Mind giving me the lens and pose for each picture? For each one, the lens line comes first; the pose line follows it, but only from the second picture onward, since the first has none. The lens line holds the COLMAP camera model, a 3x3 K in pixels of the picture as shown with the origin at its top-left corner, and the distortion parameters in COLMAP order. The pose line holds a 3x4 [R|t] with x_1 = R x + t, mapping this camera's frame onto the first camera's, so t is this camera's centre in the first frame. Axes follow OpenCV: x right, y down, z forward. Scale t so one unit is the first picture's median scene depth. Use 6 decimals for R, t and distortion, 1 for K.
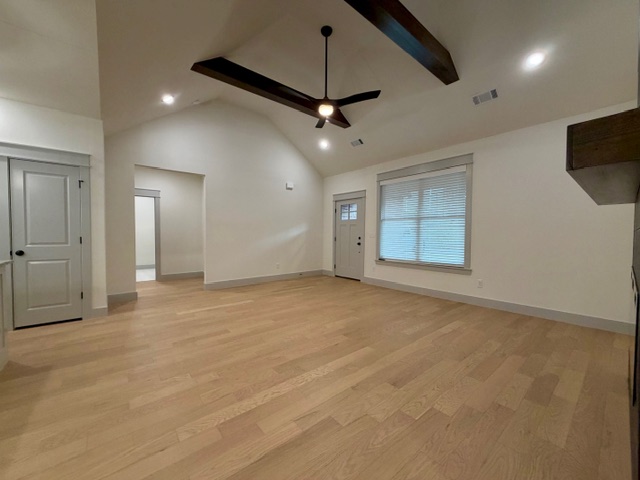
lens RADIAL K [[255.4, 0, 318.6], [0, 255.4, 242.6], [0, 0, 1]] dist [0.000312, -0.000357]
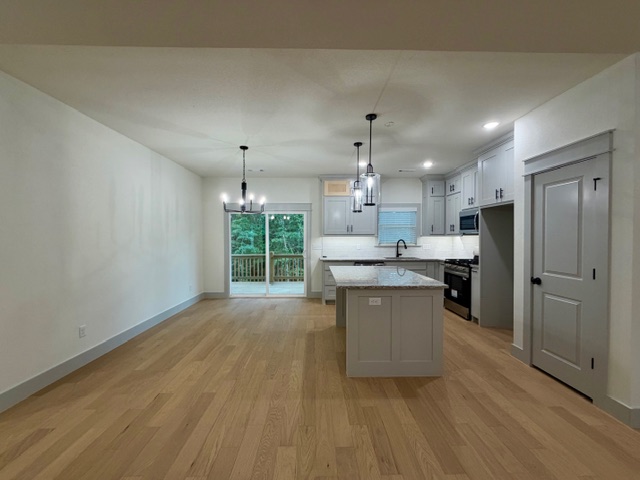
lens RADIAL K [[255.4, 0, 318.4], [0, 255.4, 241.4], [0, 0, 1]] dist [0.000312, -0.000357]
pose [[-0.615094, 0.006121, -0.788430, -0.030767], [-0.032177, 0.998942, 0.032858, -0.086266], [0.787797, 0.045580, -0.614246, 0.826914]]
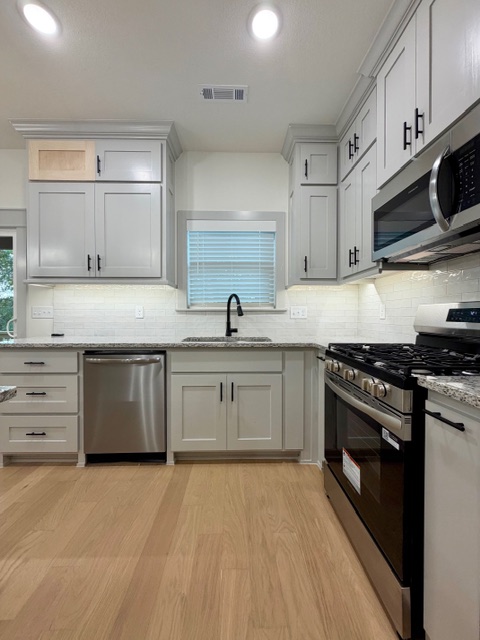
lens RADIAL K [[255.4, 0, 240.0], [0, 255.4, 318.9], [0, 0, 1]] dist [0.000312, -0.000357]
pose [[-0.612924, -0.002585, -0.790138, -1.113033], [-0.036600, 0.999014, 0.025122, -0.014802], [0.789294, 0.044317, -0.612414, 0.669948]]
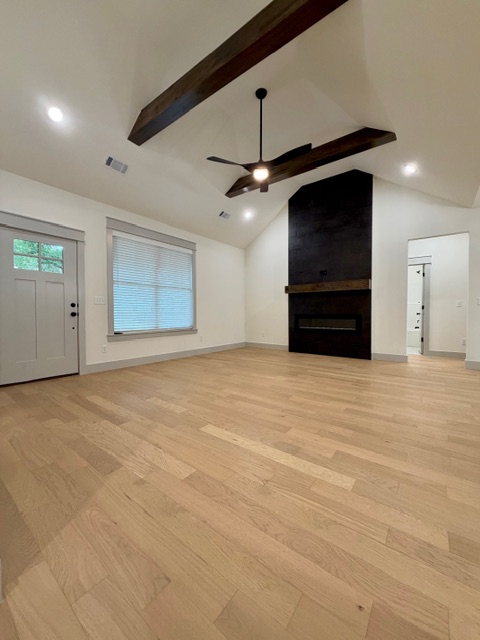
lens RADIAL K [[255.4, 0, 239.2], [0, 255.4, 322.4], [0, 0, 1]] dist [0.000312, -0.000357]
pose [[-0.223767, -0.040958, 0.973782, -0.939853], [0.033298, 0.998212, 0.049637, 0.010648], [-0.974074, 0.043532, -0.222003, 1.325535]]
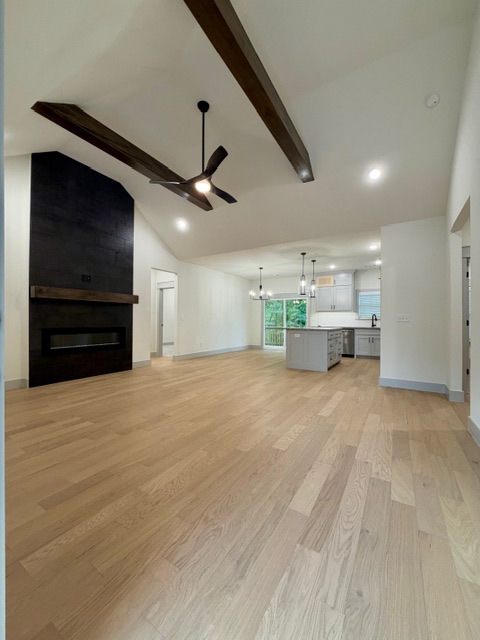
lens RADIAL K [[255.4, 0, 240.2], [0, 255.4, 323.6], [0, 0, 1]] dist [0.000312, -0.000357]
pose [[-0.944782, -0.010429, -0.327535, 0.206005], [-0.024445, 0.998952, 0.038706, -0.038048], [0.326788, 0.044575, -0.944046, 1.974404]]
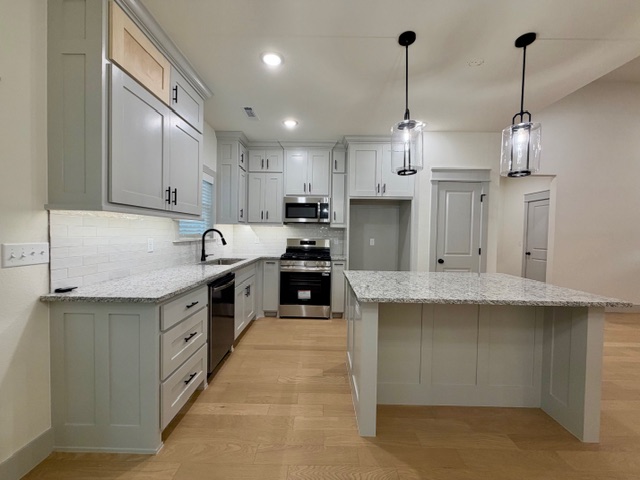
lens RADIAL K [[255.4, 0, 320.2], [0, 255.4, 239.9], [0, 0, 1]] dist [0.000312, -0.000357]
pose [[0.776502, 0.020491, -0.629782, -0.755431], [-0.031846, 0.999470, -0.006746, -0.029093], [0.629310, 0.025294, 0.776743, -0.221217]]
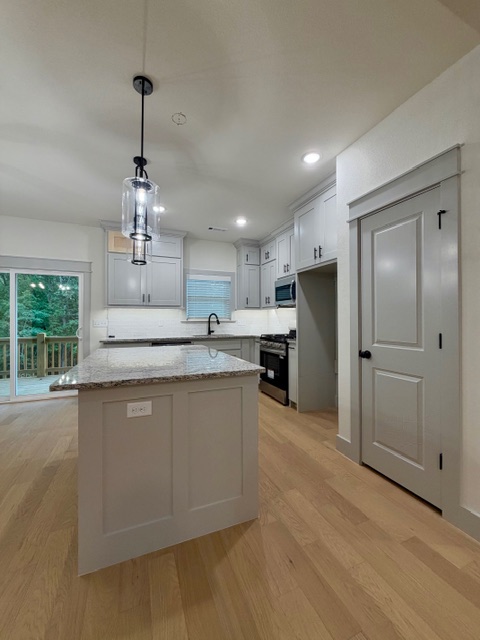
lens RADIAL K [[255.4, 0, 239.8], [0, 255.4, 319.1], [0, 0, 1]] dist [0.000312, -0.000357]
pose [[-0.280939, -0.011556, -0.959656, -0.376235], [-0.034734, 0.999395, -0.001866, -0.035158], [0.959097, 0.032809, -0.281171, 0.760478]]
